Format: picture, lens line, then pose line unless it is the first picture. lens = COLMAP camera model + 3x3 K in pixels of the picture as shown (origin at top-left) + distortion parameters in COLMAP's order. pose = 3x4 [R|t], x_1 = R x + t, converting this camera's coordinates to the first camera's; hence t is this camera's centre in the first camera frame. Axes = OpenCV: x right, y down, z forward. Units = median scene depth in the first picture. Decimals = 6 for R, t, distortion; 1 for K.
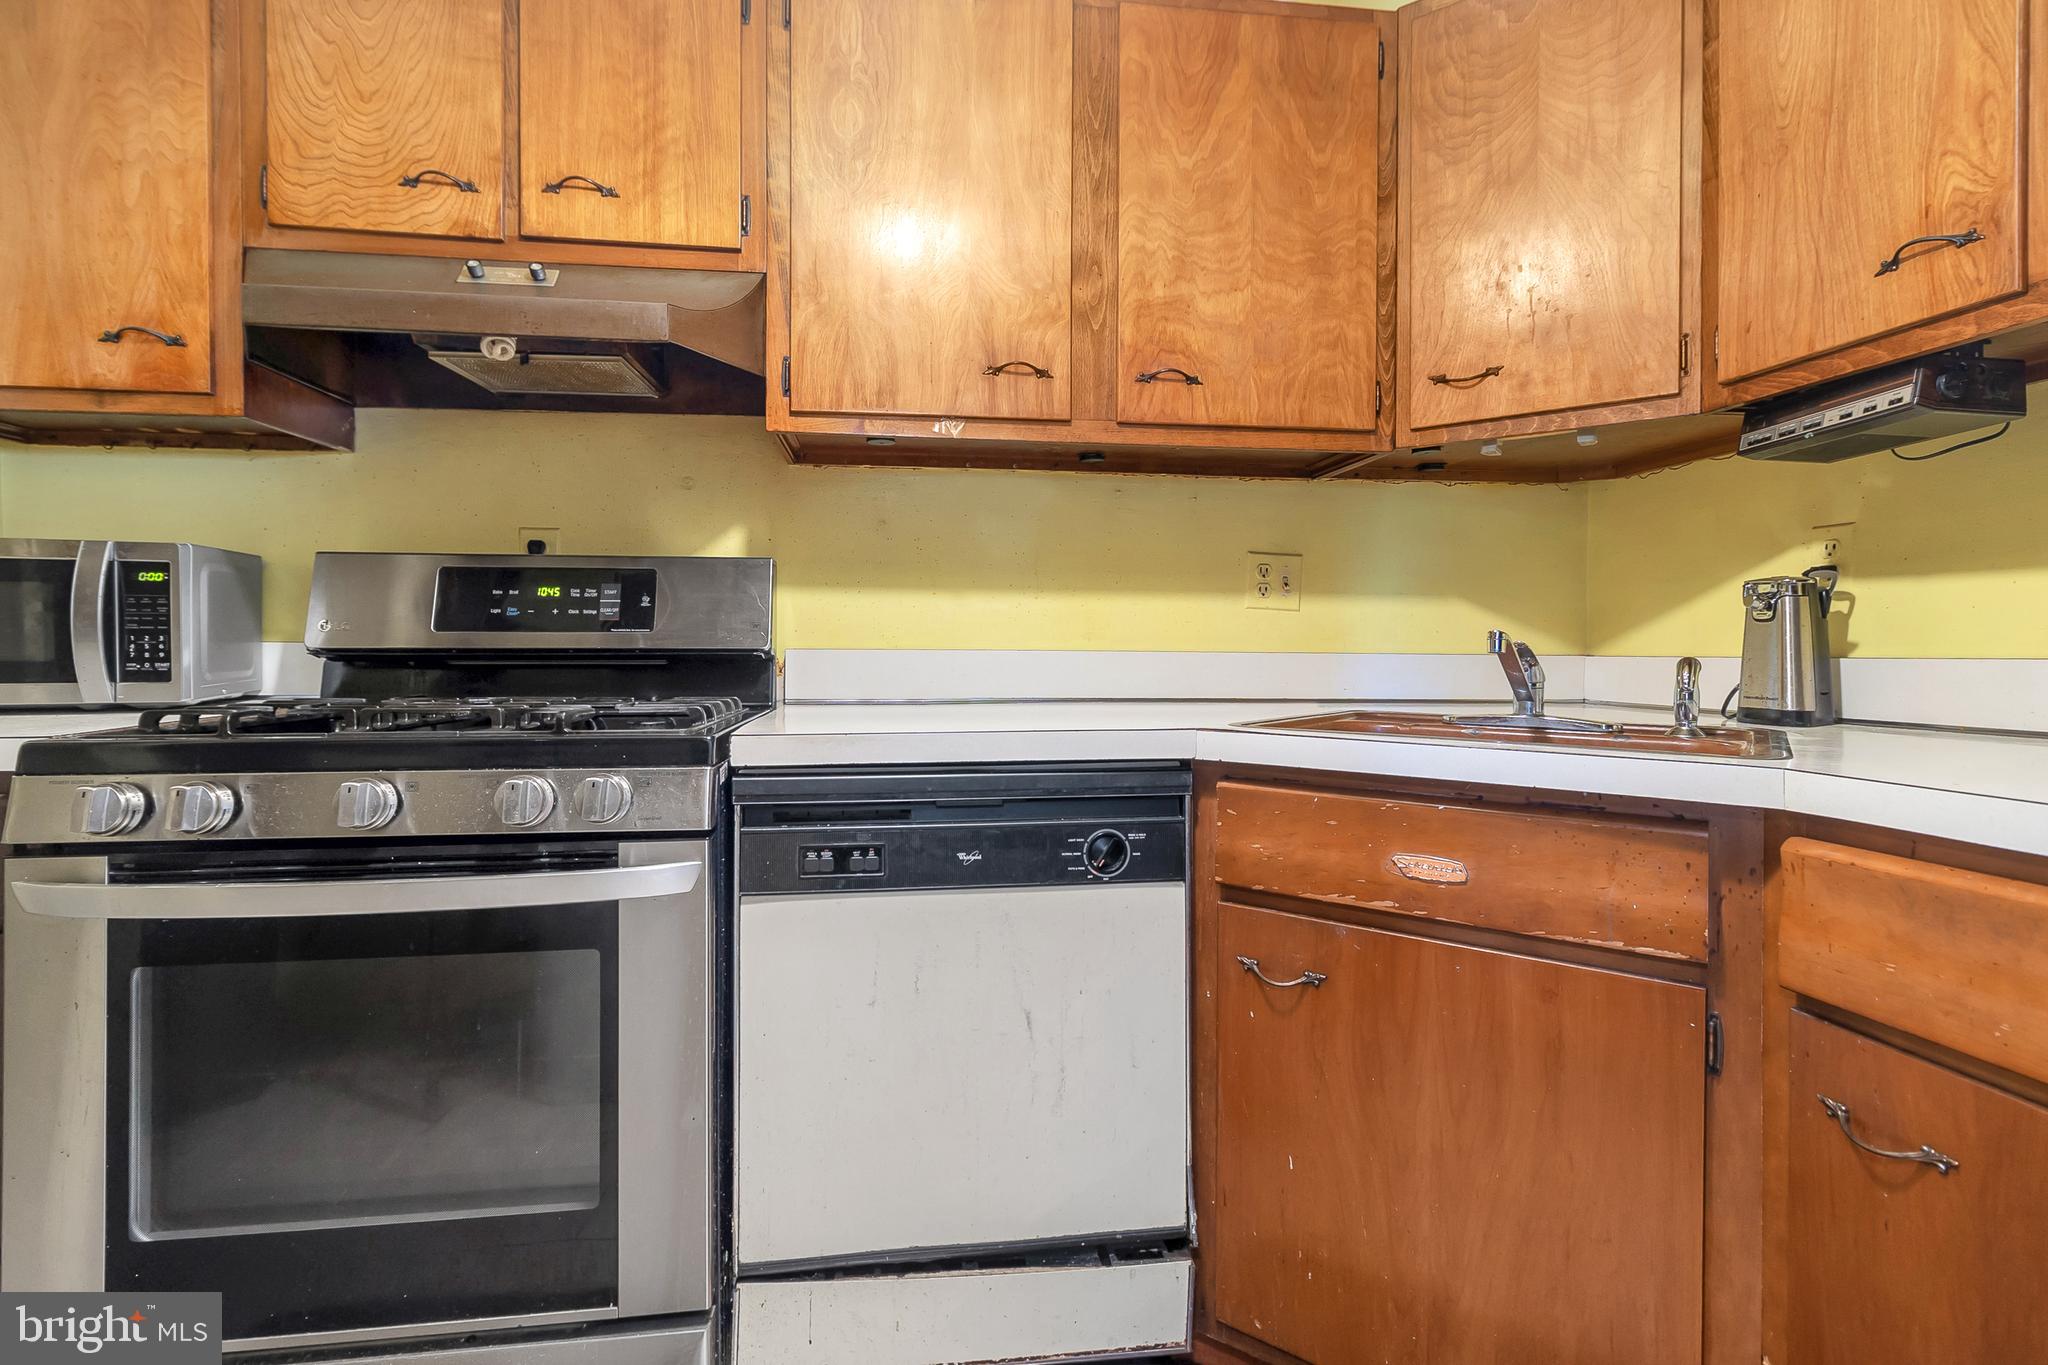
lens RADIAL K [[947.4, 0, 1019.9], [0, 947.4, 648.7], [0, 0, 1]] dist [0.002361, -0.000144]
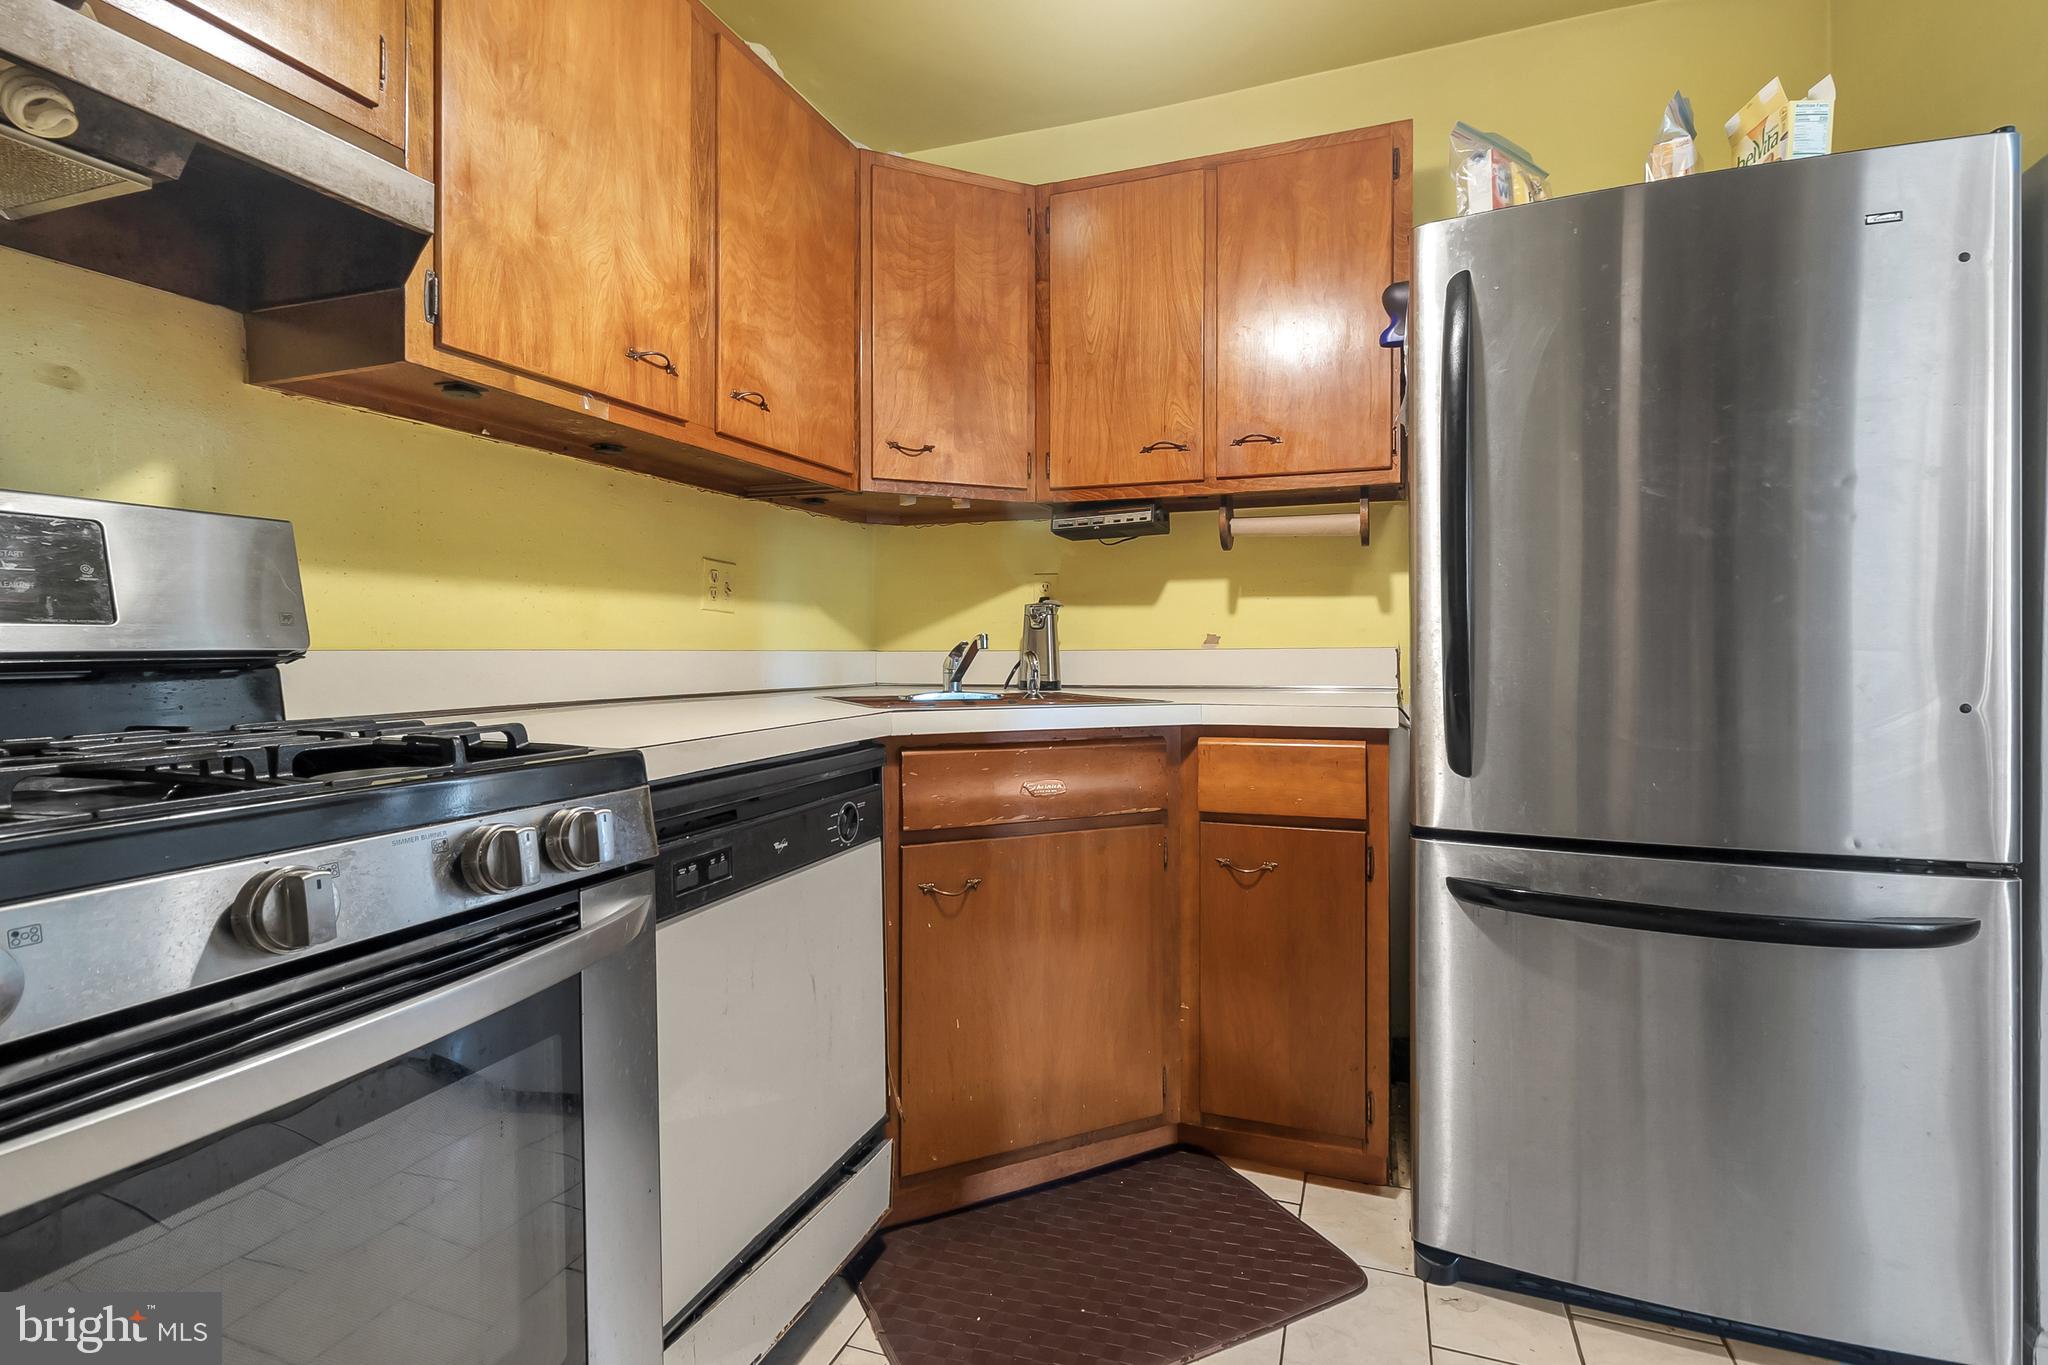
lens RADIAL K [[947.4, 0, 1019.9], [0, 947.4, 648.7], [0, 0, 1]] dist [0.002361, -0.000144]
pose [[0.488350, -0.005548, 0.872630, -0.667354], [0.005248, 0.999980, 0.003420, -0.000529], [-0.872632, 0.002909, 0.488369, 0.200552]]
